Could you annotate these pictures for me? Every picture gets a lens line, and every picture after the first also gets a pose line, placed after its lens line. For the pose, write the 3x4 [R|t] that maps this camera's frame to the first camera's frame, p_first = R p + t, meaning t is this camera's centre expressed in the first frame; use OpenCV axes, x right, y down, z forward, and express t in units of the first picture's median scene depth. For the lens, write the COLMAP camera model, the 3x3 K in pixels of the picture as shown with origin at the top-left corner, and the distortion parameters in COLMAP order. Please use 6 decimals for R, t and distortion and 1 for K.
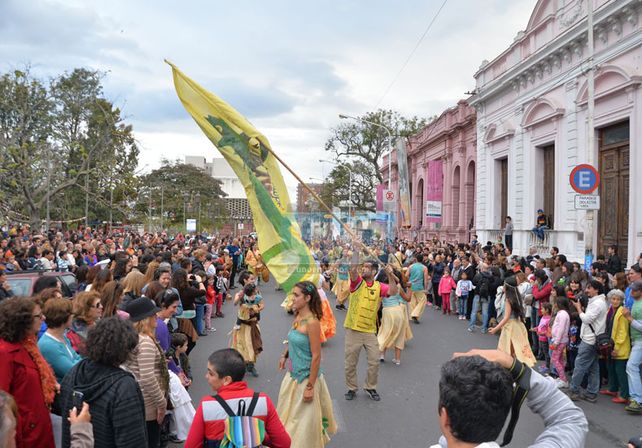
lens RADIAL K [[560.0, 0, 307.8], [0, 560.0, 223.6], [0, 0, 1]] dist [0.004106, 0.007963]
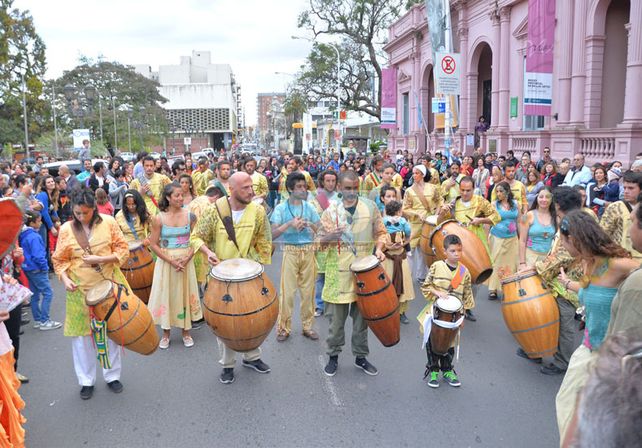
lens RADIAL K [[522.6, 0, 305.4], [0, 522.6, 221.8], [0, 0, 1]] dist [-0.182209, 0.111000]
pose [[0.996719, -0.046454, 0.066277, -0.012098], [0.035347, 0.986504, 0.159878, 0.007309], [-0.072809, -0.157011, 0.984909, 0.306913]]
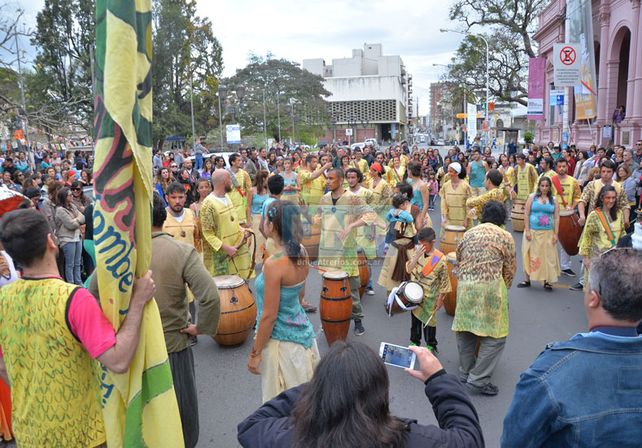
lens RADIAL K [[515.5, 0, 321.0], [0, 515.5, 224.0], [0, 0, 1]] dist [-0.181506, 0.123702]
pose [[0.969552, -0.010167, -0.244673, 0.022022], [0.053791, 0.983578, 0.172283, 0.006195], [0.238903, -0.180198, 0.954177, 0.290261]]
